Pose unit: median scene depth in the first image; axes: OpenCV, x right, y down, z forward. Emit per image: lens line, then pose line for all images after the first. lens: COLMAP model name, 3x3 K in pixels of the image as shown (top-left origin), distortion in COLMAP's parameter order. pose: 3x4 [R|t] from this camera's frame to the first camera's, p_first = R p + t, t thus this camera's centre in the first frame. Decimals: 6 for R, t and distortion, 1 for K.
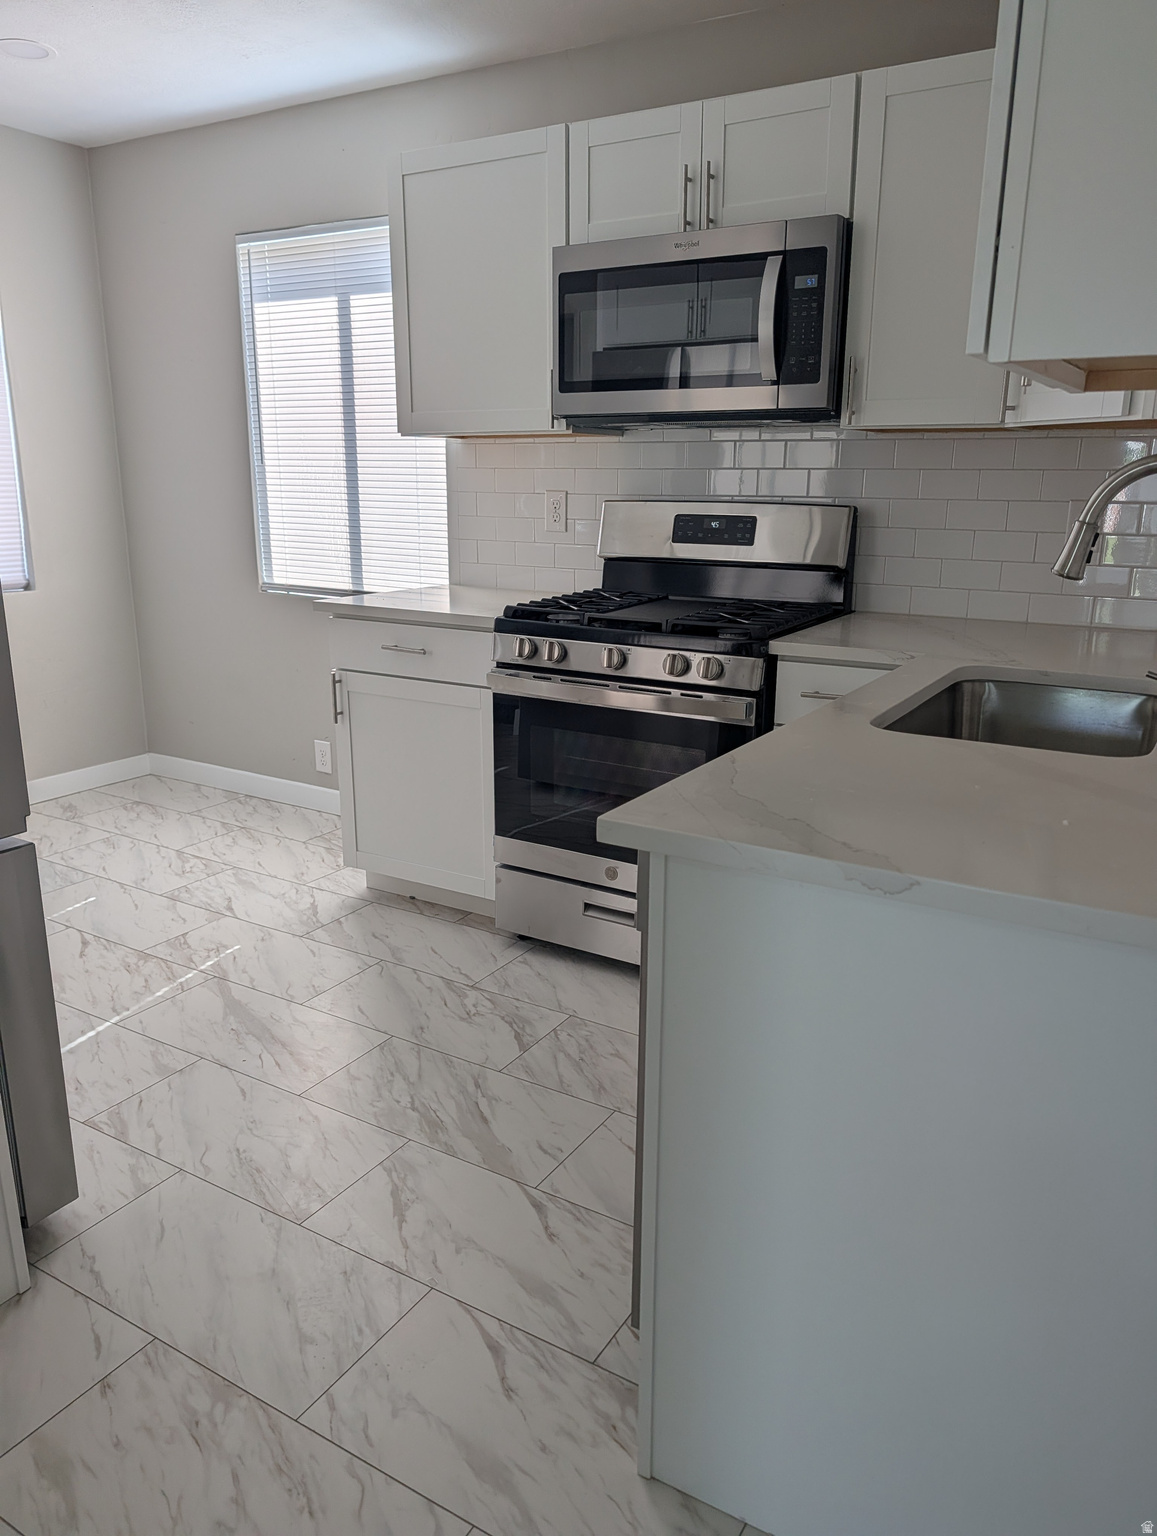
lens RADIAL K [[1111.5, 0, 588.1], [0, 1111.5, 763.2], [0, 0, 1]] dist [0.018379, -0.019304]
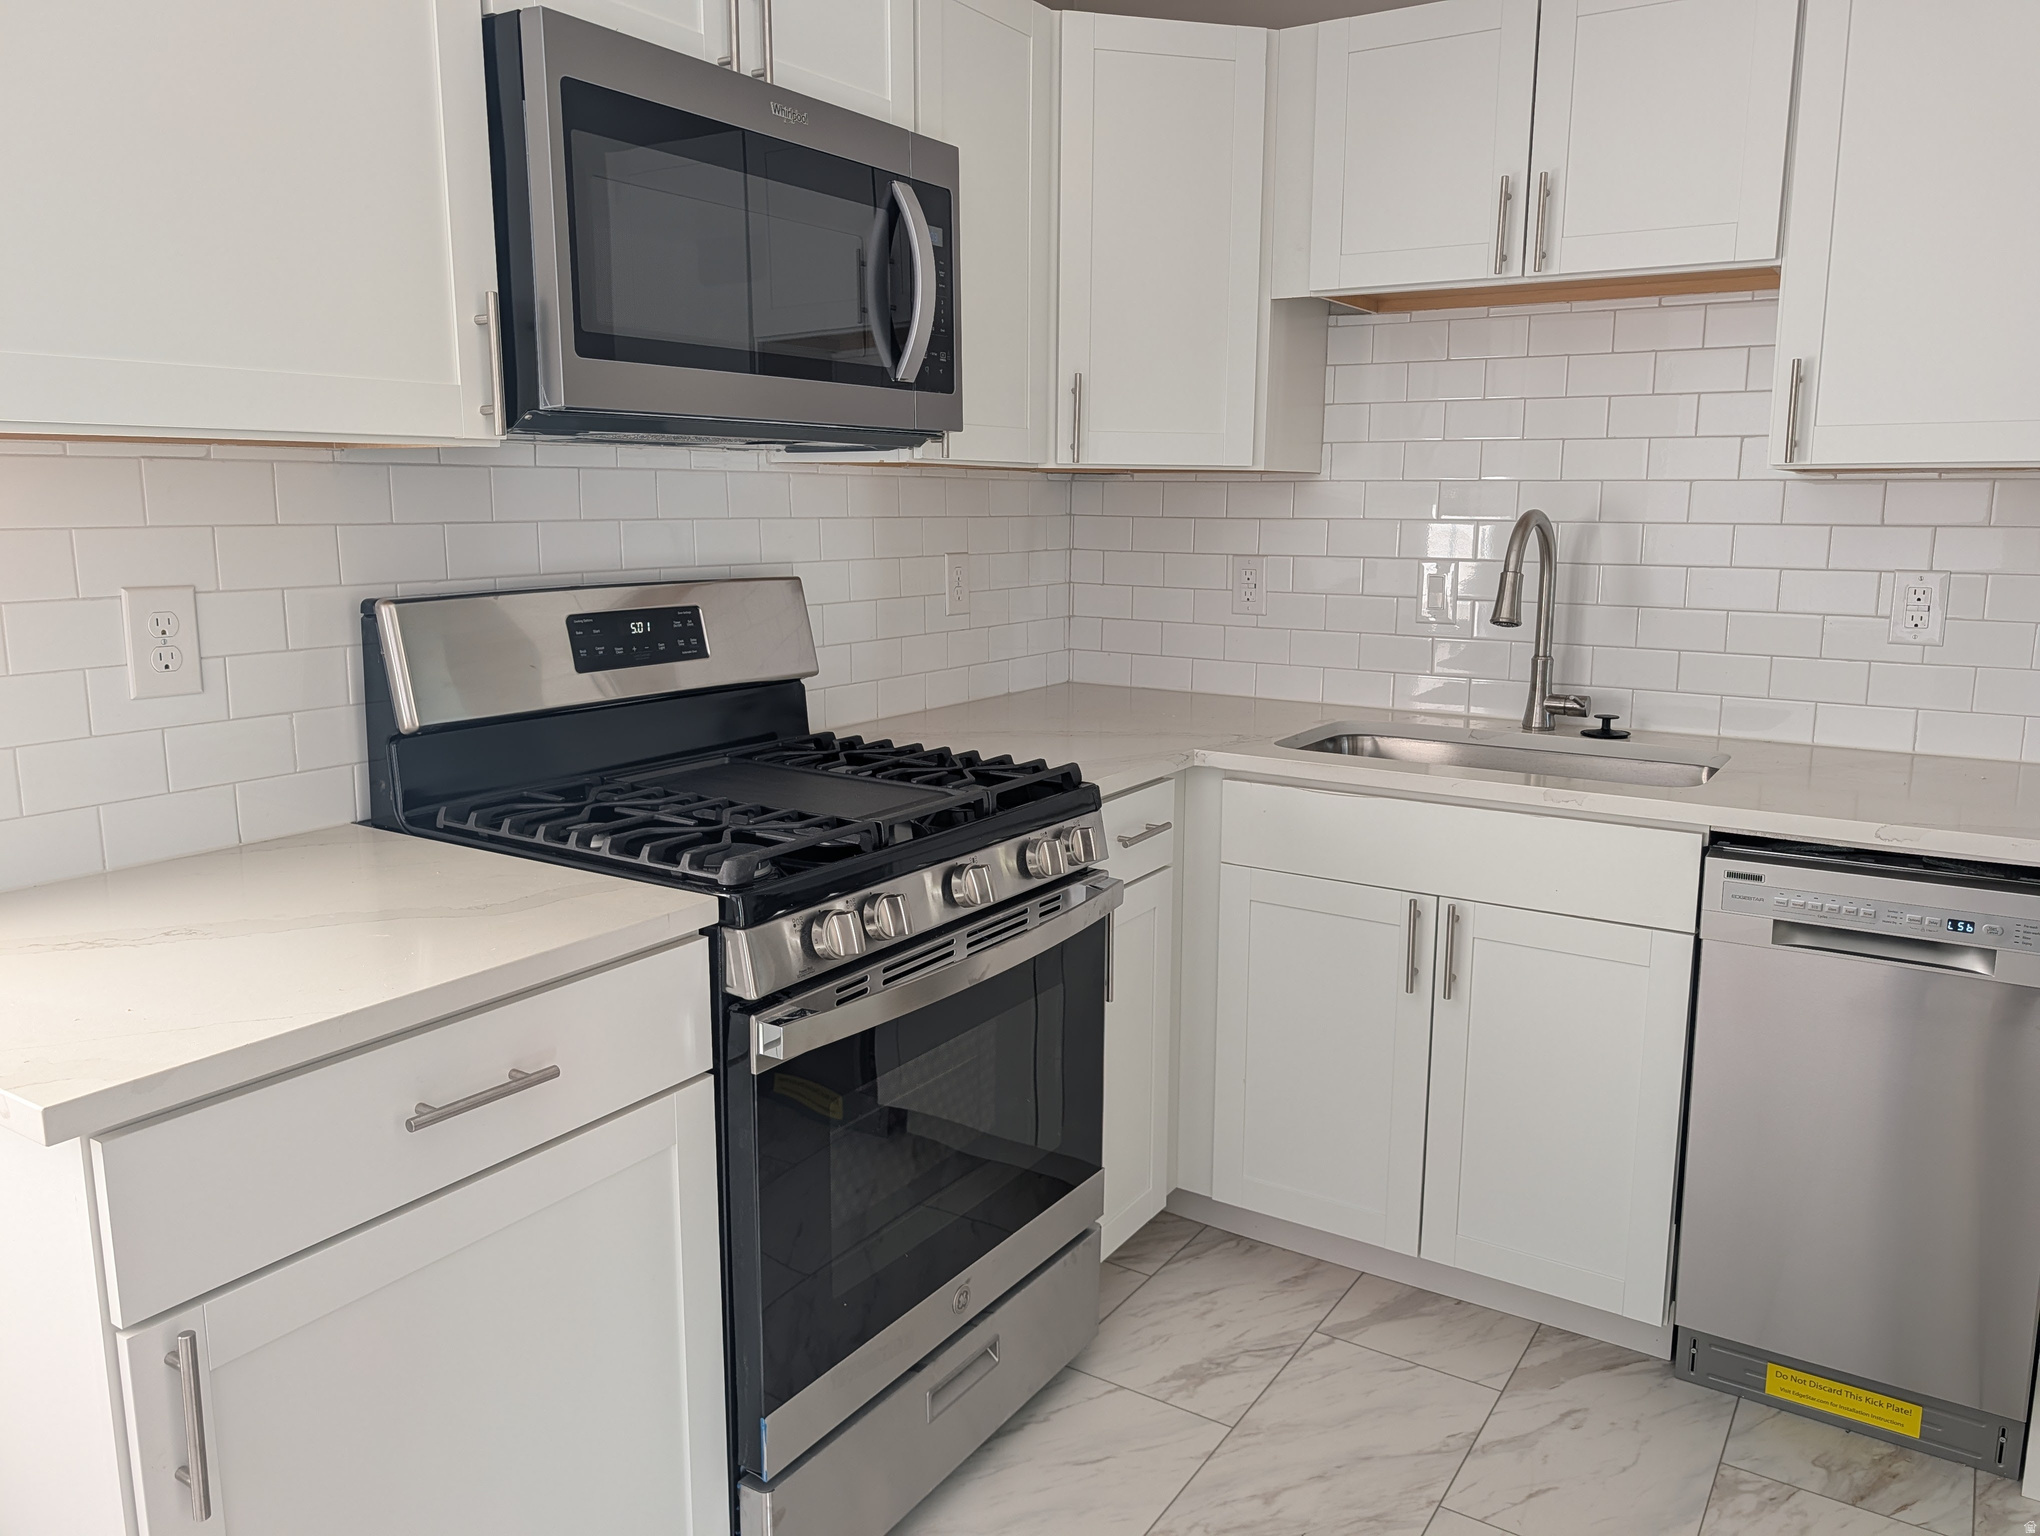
lens RADIAL K [[1476.2, 0, 1056.0], [0, 1476.2, 728.3], [0, 0, 1]] dist [0.018379, -0.019304]
pose [[0.024168, -0.158902, 0.986999, -0.747460], [0.248391, 0.957281, 0.148035, -0.297353], [-0.968358, 0.241584, 0.062606, 1.042074]]
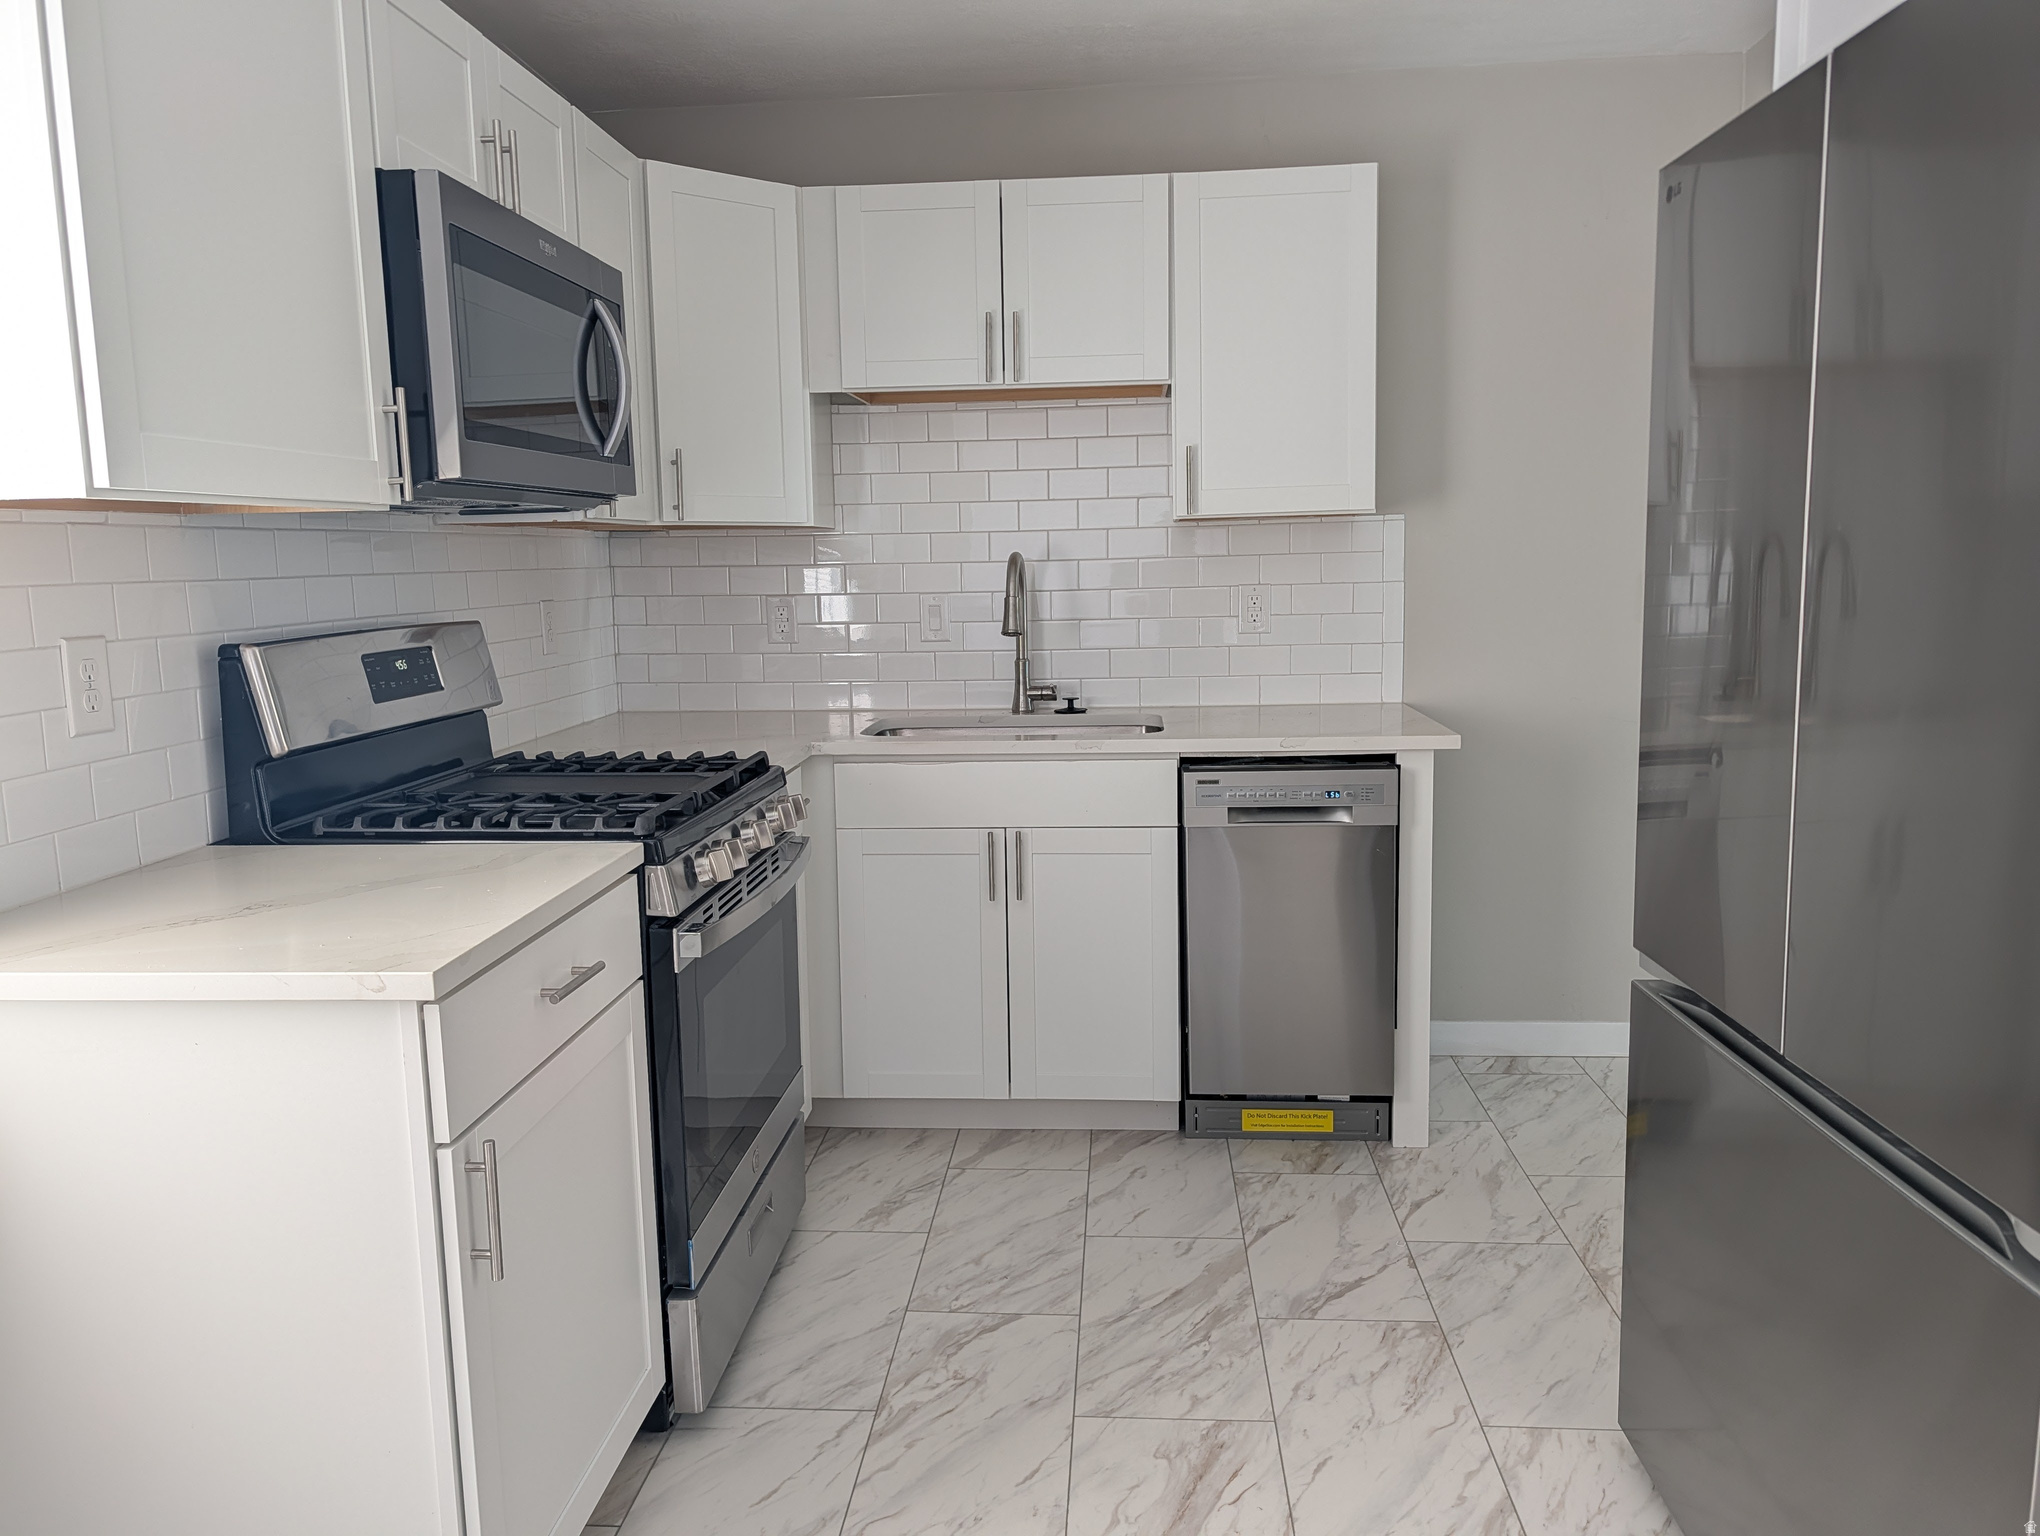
lens RADIAL K [[1476.2, 0, 1011.8], [0, 1476.2, 728.3], [0, 0, 1]] dist [0.018379, -0.019304]
pose [[-0.446091, -0.098701, 0.889528, -0.989626], [0.246474, 0.941920, 0.228119, -0.376865], [-0.860380, 0.321007, -0.395855, 1.389889]]
